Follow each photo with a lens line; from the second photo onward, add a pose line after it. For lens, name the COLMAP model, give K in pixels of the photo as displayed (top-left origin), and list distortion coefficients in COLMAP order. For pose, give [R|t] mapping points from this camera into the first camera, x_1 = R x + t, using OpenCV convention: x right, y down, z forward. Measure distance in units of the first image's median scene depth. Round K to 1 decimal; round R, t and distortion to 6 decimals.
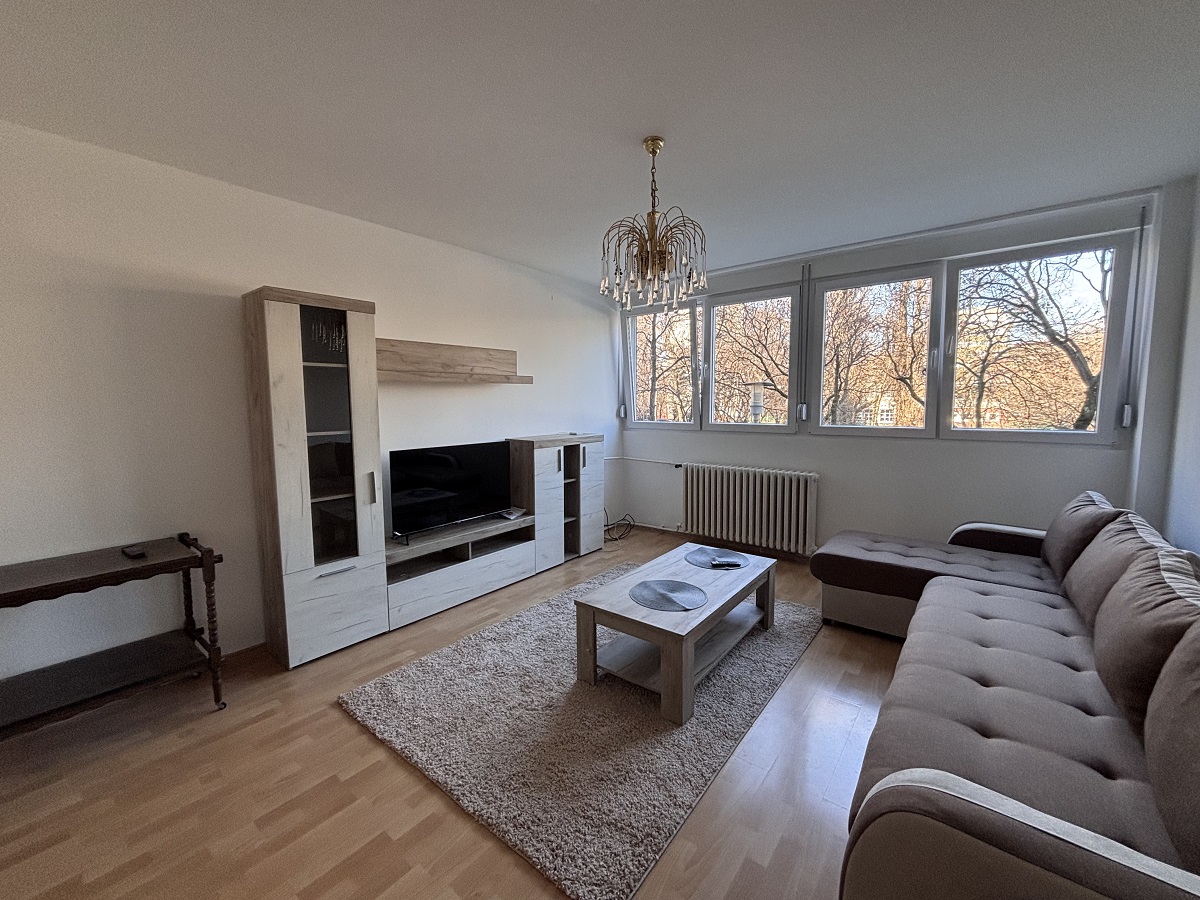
lens RADIAL K [[483.6, 0, 597.7], [0, 483.6, 447.0], [0, 0, 1]] dist [0.011159, -0.007735]
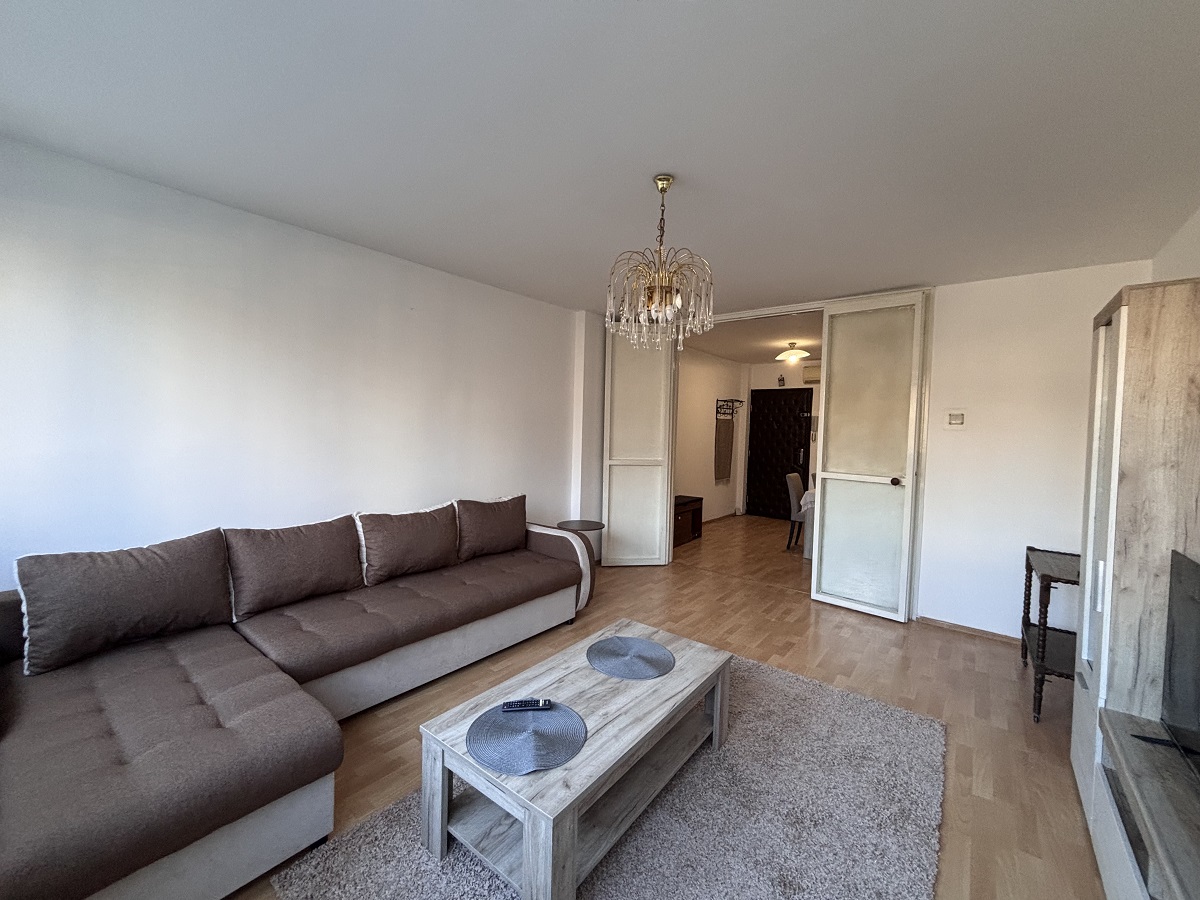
lens RADIAL K [[483.6, 0, 597.7], [0, 483.6, 447.0], [0, 0, 1]] dist [0.011159, -0.007735]
pose [[-0.999741, -0.019270, -0.012146, 0.149239], [-0.020723, 0.990786, 0.133839, -0.121872], [0.009455, 0.134056, -0.990929, 1.217238]]
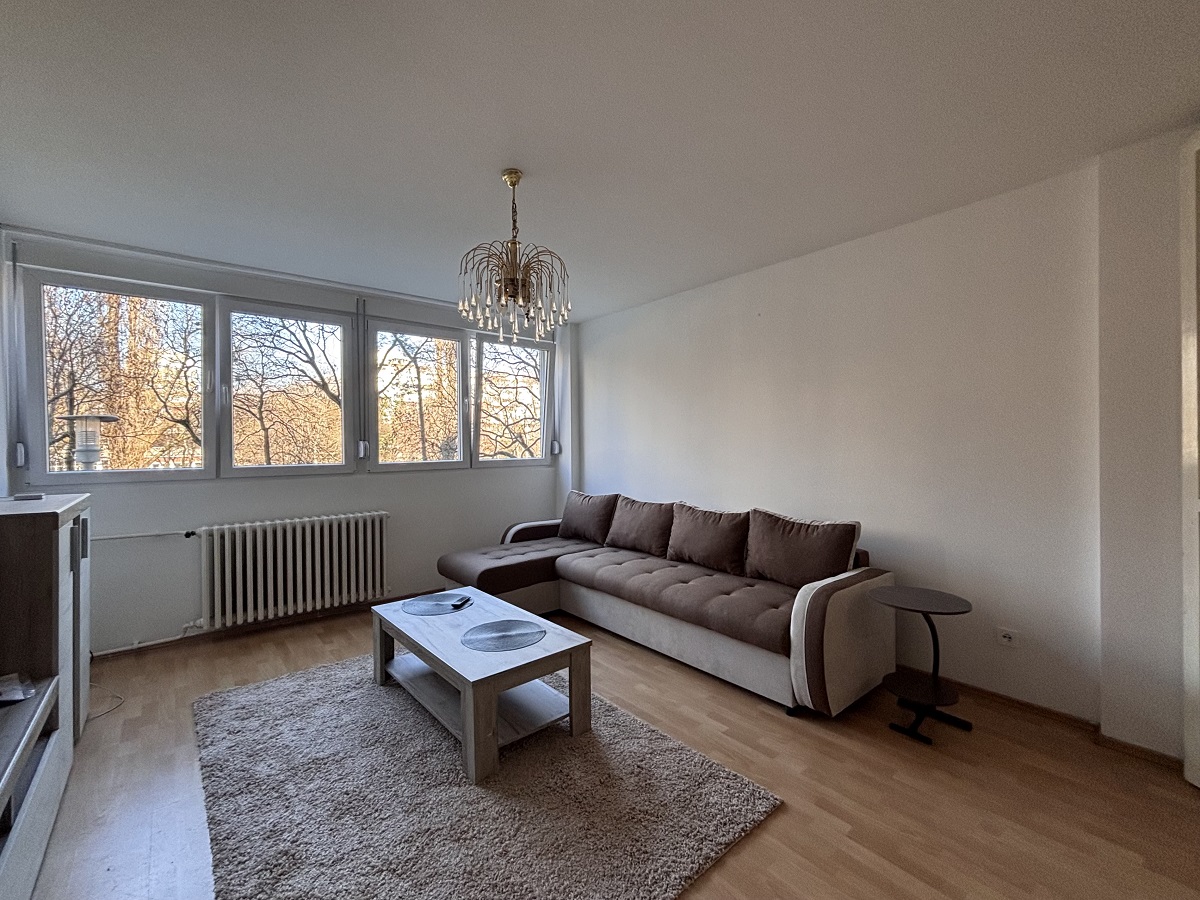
lens RADIAL K [[508.8, 0, 600.0], [0, 508.8, 450.0], [0, 0, 1]] dist [0.015824, 0.000091]
pose [[0.187077, -0.007813, 0.982314, -0.535491], [0.097459, 0.995183, -0.010646, -0.017220], [-0.977499, 0.097727, 0.186937, 0.401384]]
